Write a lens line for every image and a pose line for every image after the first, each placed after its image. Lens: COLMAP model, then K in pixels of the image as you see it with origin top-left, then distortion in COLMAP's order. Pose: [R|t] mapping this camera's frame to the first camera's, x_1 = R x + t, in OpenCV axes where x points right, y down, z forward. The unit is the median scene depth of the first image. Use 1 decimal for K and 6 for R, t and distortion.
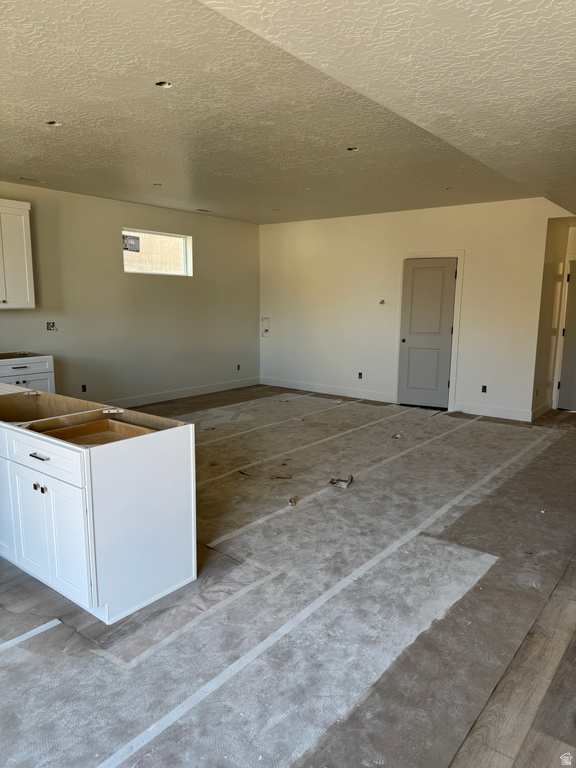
lens RADIAL K [[538.1, 0, 287.0], [0, 538.1, 385.4], [0, 0, 1]] dist [0.025439, -0.031015]
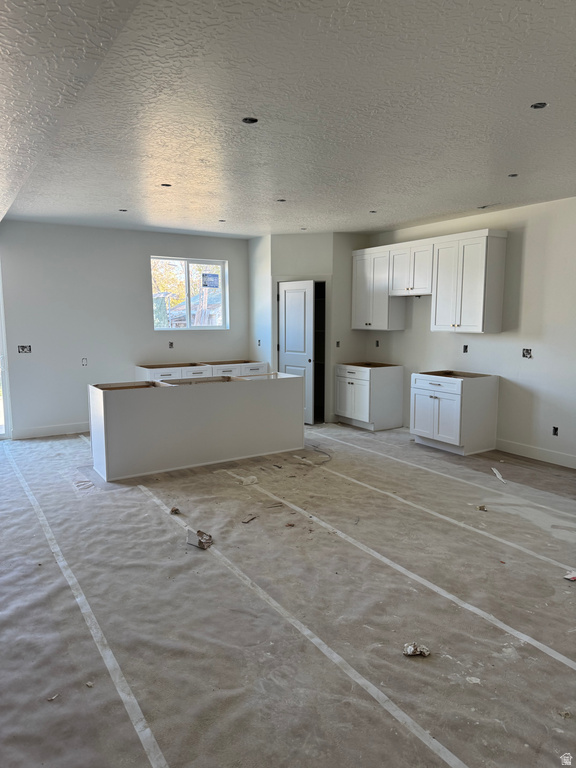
lens RADIAL K [[538.1, 0, 288.9], [0, 538.1, 383.1], [0, 0, 1]] dist [0.025439, -0.031015]
pose [[-0.335447, 0.105515, -0.936131, 0.701608], [-0.155263, 0.973926, 0.165411, -0.186788], [0.929176, 0.200833, -0.310318, 1.154326]]
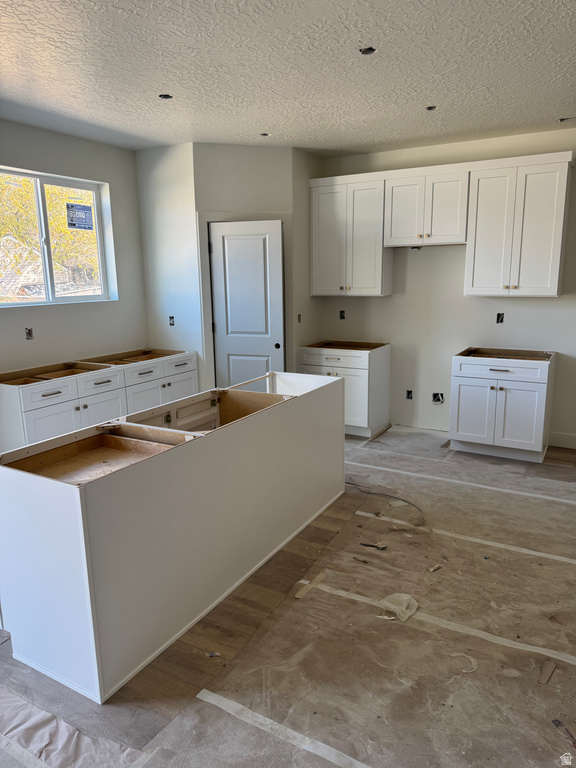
lens RADIAL K [[538.1, 0, 287.6], [0, 538.1, 386.4], [0, 0, 1]] dist [0.025439, -0.031015]
pose [[0.143118, 0.184897, -0.972281, 0.263784], [-0.145362, 0.975667, 0.164144, -0.104260], [0.978973, 0.117841, 0.166512, 0.617940]]
